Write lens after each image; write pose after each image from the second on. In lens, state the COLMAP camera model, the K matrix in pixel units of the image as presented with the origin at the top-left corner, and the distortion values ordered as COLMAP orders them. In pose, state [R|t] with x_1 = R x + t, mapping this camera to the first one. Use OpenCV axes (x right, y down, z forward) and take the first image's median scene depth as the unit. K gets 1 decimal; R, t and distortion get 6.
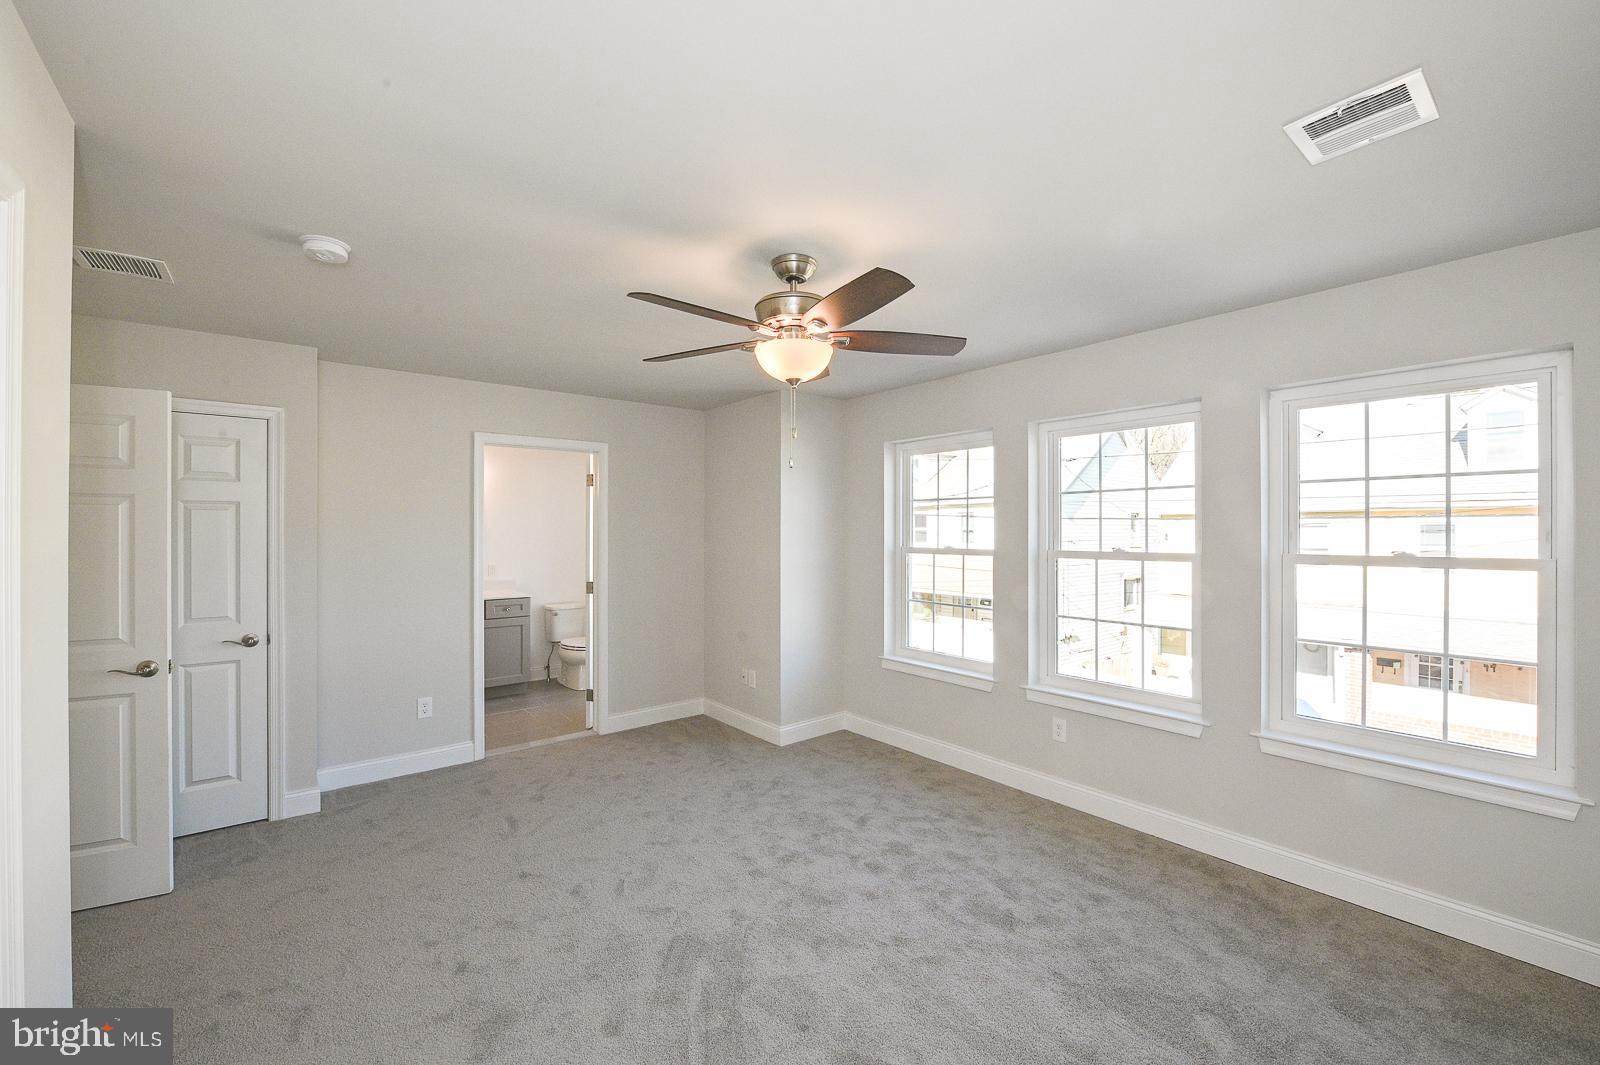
lens RADIAL K [[657.1, 0, 806.5], [0, 657.1, 532.7], [0, 0, 1]] dist [-0.010347, 0.000177]
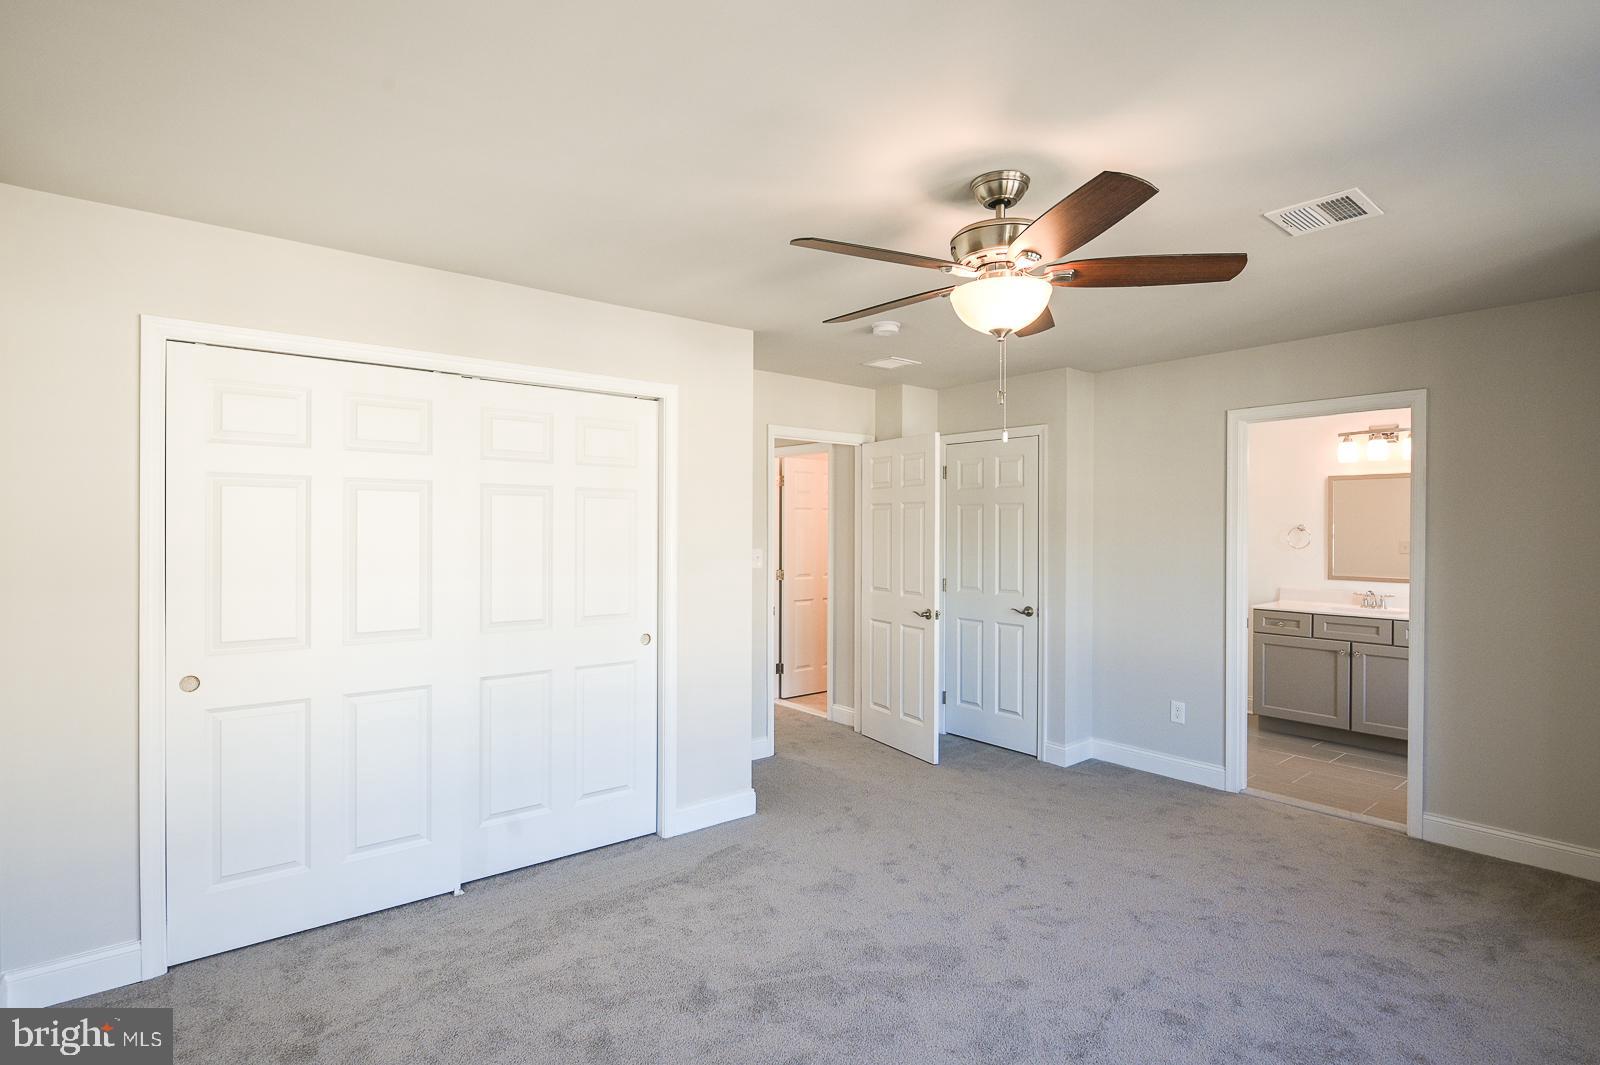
lens RADIAL K [[787.9, 0, 800.0], [0, 787.9, 532.5], [0, 0, 1]] dist [-0.000685, -0.000097]
pose [[-0.015705, 0.003753, -0.999870, 0.614379], [-0.007255, 0.999966, 0.003868, 0.007833], [0.999850, 0.007314, -0.015678, 0.511689]]
